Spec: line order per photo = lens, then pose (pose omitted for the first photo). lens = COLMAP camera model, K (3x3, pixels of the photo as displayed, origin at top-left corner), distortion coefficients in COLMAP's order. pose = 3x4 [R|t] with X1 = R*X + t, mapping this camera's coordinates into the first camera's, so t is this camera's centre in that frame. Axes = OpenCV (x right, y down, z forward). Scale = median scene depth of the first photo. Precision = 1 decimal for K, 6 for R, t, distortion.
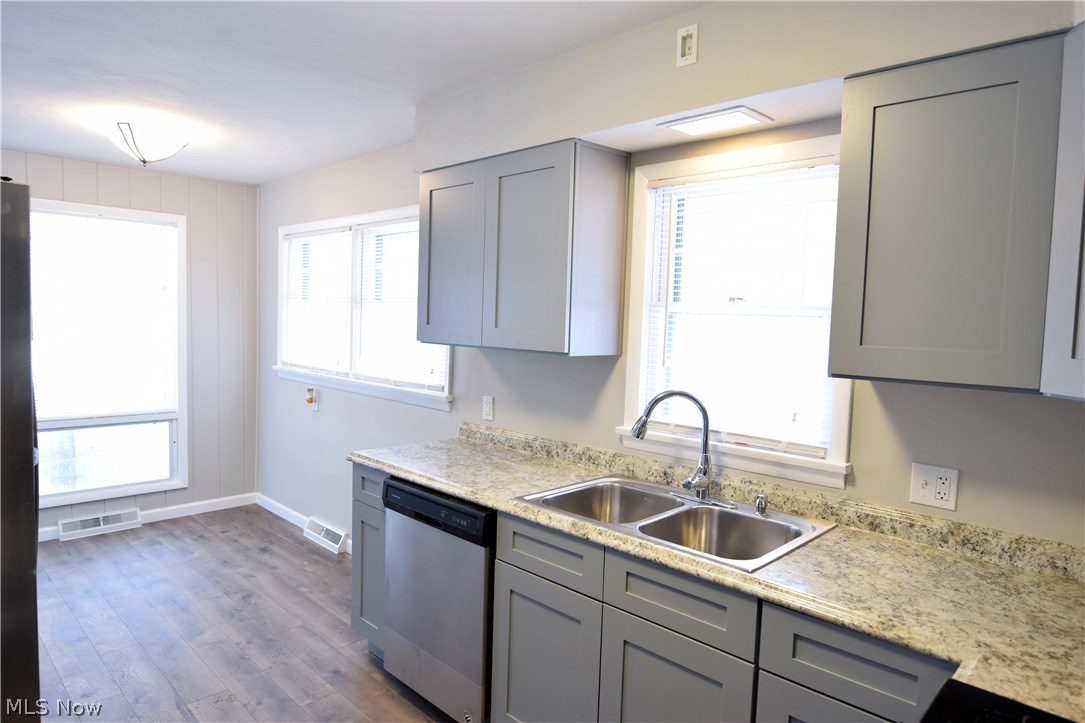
lens RADIAL K [[660.5, 0, 542.5], [0, 660.5, 360.4], [0, 0, 1]] dist [-0.014091, -0.005446]
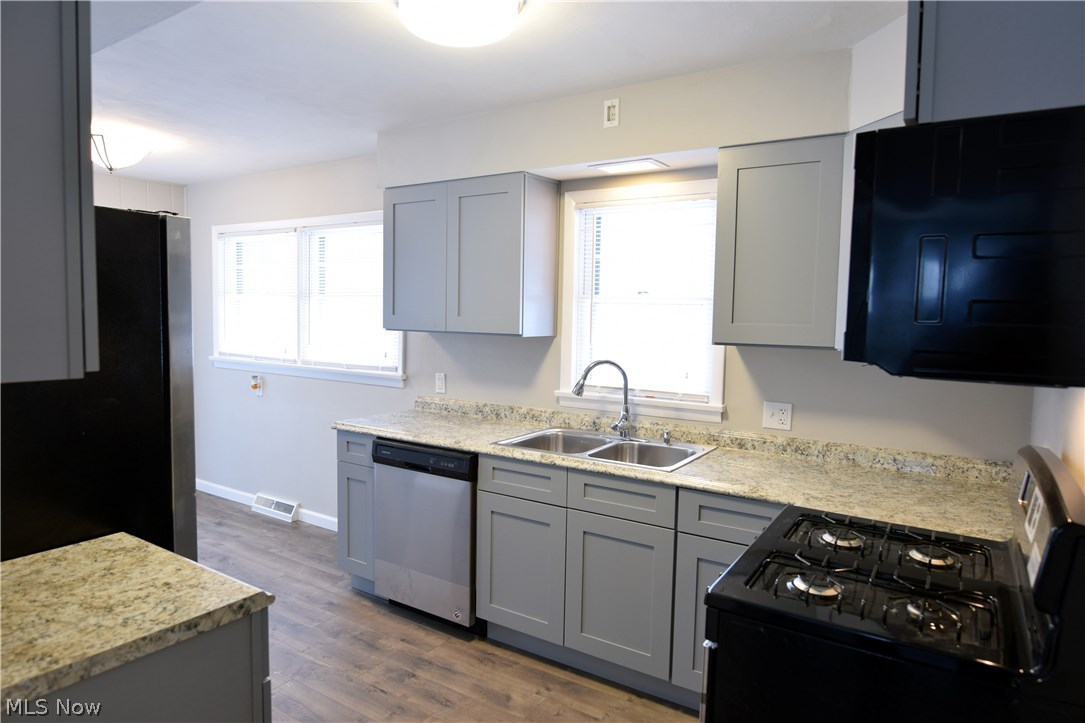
lens RADIAL K [[660.5, 0, 544.8], [0, 660.5, 359.1], [0, 0, 1]] dist [-0.014091, -0.005446]
pose [[0.979176, -0.027481, 0.201146, -0.158240], [0.024837, 0.999569, 0.015659, 0.015945], [-0.201489, -0.010337, 0.979436, -0.259705]]
